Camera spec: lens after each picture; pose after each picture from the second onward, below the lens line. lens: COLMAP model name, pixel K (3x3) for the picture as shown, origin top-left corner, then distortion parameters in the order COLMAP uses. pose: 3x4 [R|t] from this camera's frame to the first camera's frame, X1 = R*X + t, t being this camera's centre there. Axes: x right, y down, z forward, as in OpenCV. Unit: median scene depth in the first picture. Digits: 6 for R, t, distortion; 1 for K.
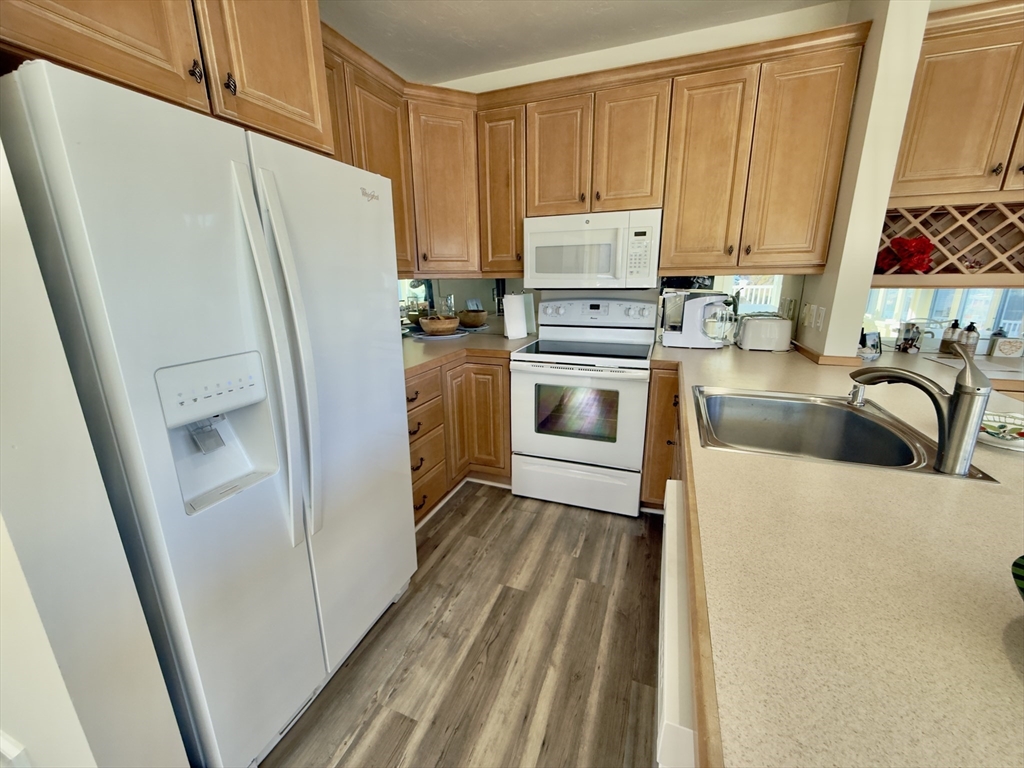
lens RADIAL K [[409.5, 0, 509.2], [0, 409.5, 383.4], [0, 0, 1]] dist [0.001637, 0.000309]
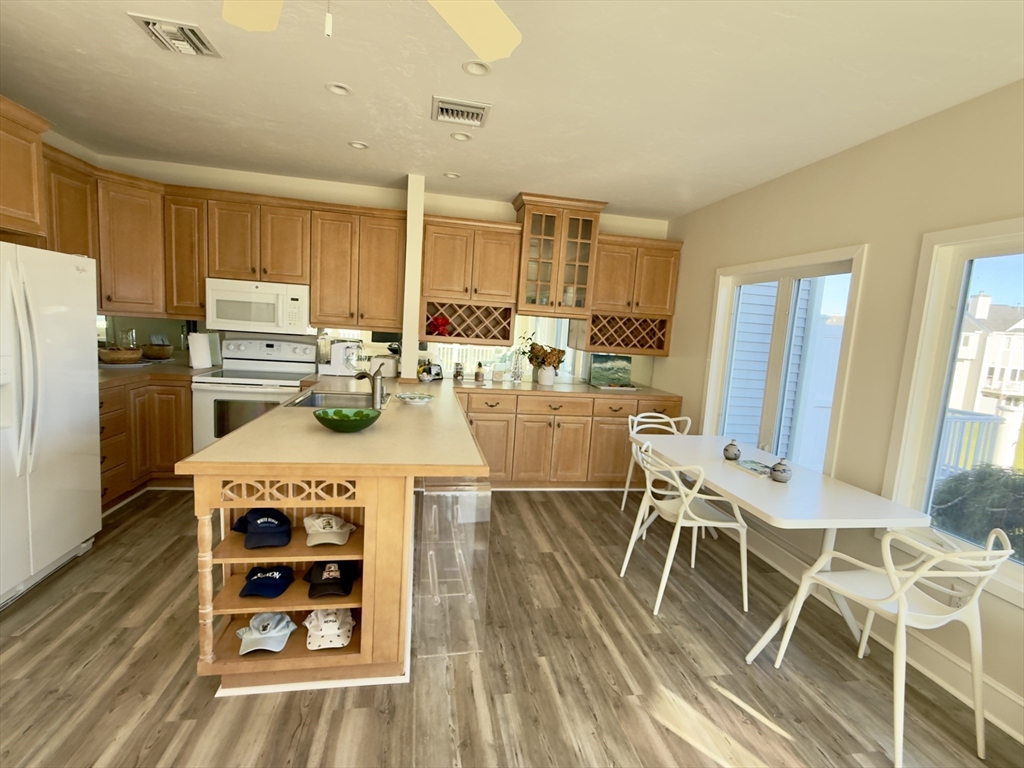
lens RADIAL K [[470.1, 0, 509.9], [0, 470.1, 383.7], [0, 0, 1]] dist [0.002564, -0.000597]
pose [[0.849590, 0.006421, 0.527405, 0.071733], [0.056406, 0.993086, -0.102954, 0.159343], [-0.524419, 0.117217, 0.843353, -0.795060]]
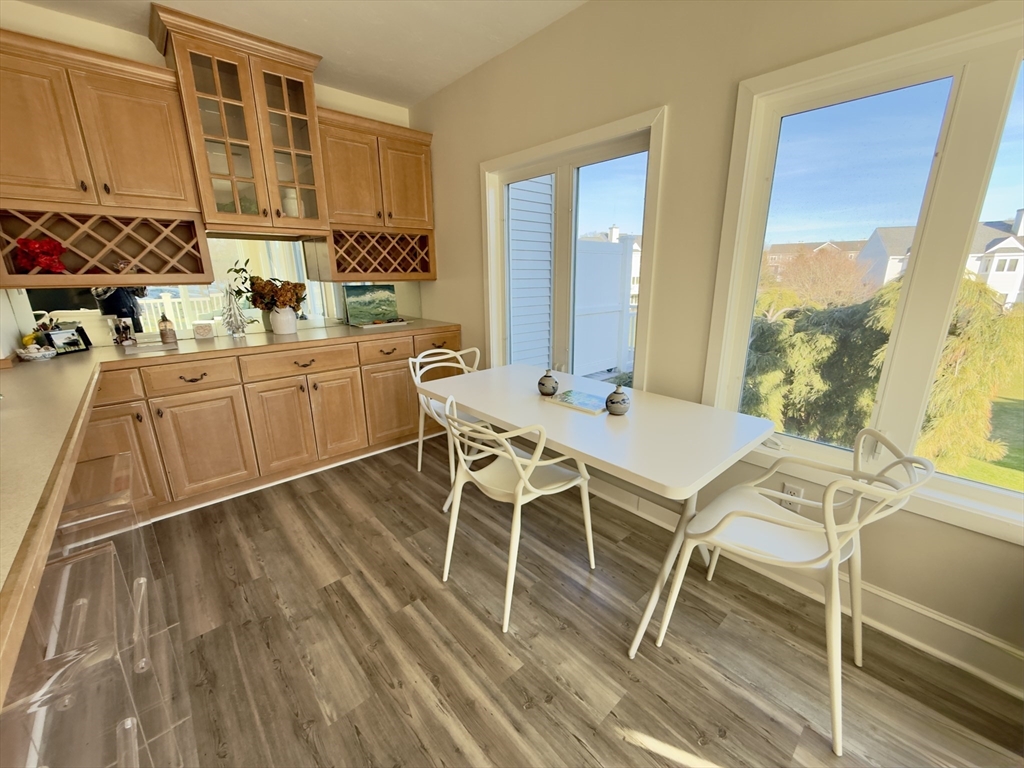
lens RADIAL K [[409.5, 0, 509.7], [0, 409.5, 384.6], [0, 0, 1]] dist [0.001637, 0.000309]
pose [[0.453894, -0.224361, 0.862347, 0.426409], [0.227003, 0.964965, 0.131578, 0.110997], [-0.861655, 0.136033, 0.488922, -0.403115]]
